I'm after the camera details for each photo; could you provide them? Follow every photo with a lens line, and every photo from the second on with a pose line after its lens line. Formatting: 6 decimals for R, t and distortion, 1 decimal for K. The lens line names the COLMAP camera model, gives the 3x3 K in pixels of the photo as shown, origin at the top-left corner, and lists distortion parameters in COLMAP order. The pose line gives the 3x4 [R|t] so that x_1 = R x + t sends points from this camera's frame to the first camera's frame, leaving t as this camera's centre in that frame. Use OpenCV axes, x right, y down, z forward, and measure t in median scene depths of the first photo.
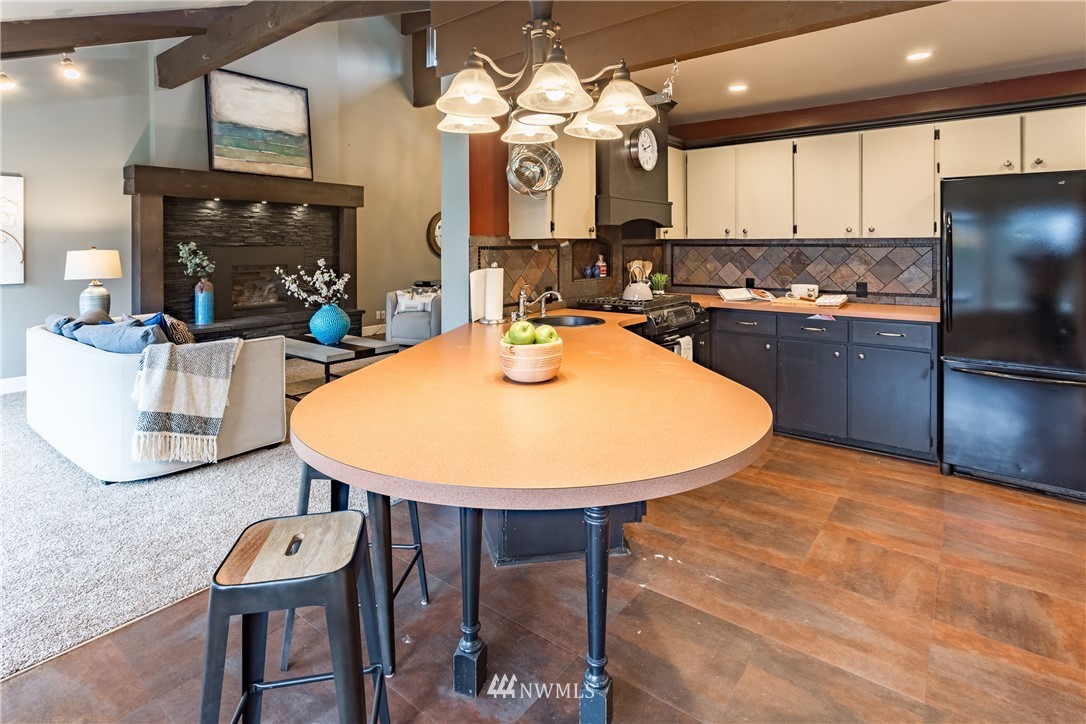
lens RADIAL K [[547.6, 0, 544.4], [0, 547.6, 246.3], [0, 0, 1]] dist [0.001752, 0.002698]
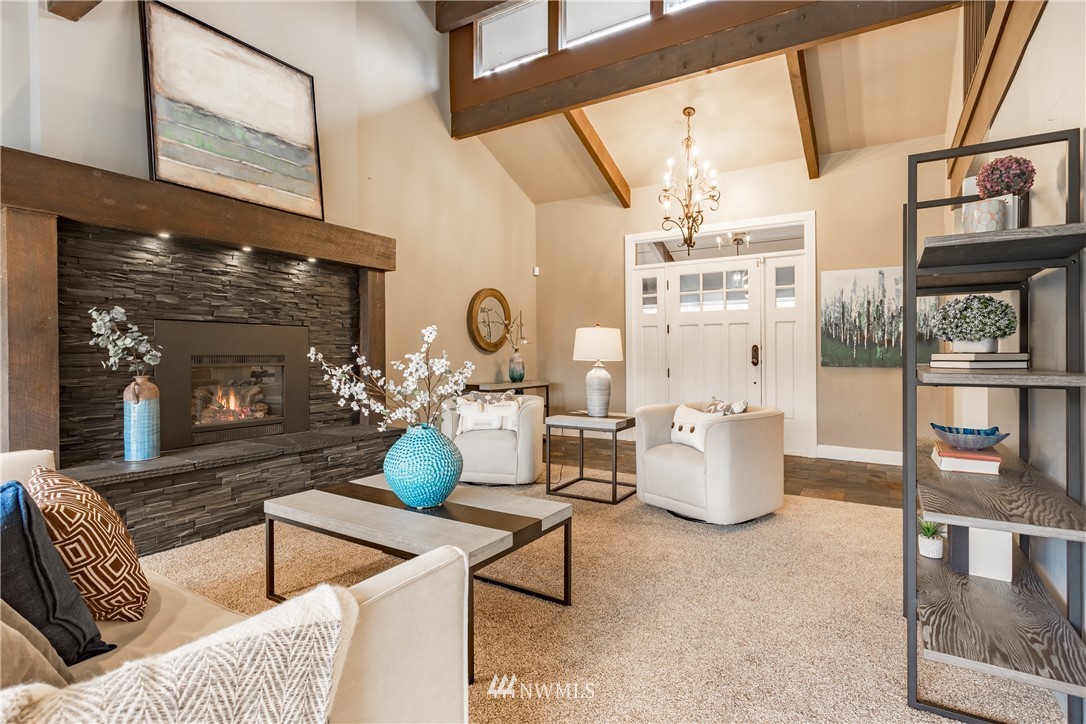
lens RADIAL K [[547.6, 0, 546.3], [0, 547.6, 358.7], [0, 0, 1]] dist [0.001752, 0.002698]
pose [[0.995094, 0.003748, 0.098863, -0.260417], [-0.004569, 0.999957, 0.008076, 0.033411], [-0.098828, -0.008488, 0.995068, 0.397506]]
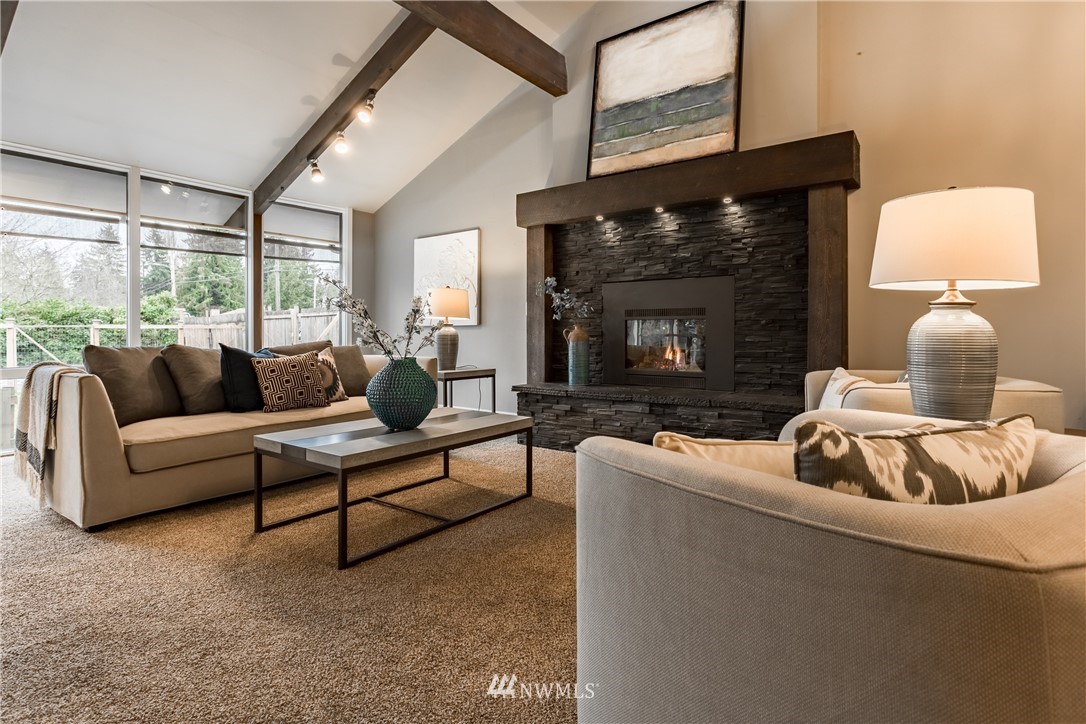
lens RADIAL K [[547.6, 0, 529.8], [0, 547.6, 326.3], [0, 0, 1]] dist [0.001752, 0.002698]
pose [[0.008908, -0.001550, -0.999959, 0.130953], [0.003493, 0.999993, -0.001519, 0.058765], [0.999954, -0.003480, 0.008913, 0.887574]]
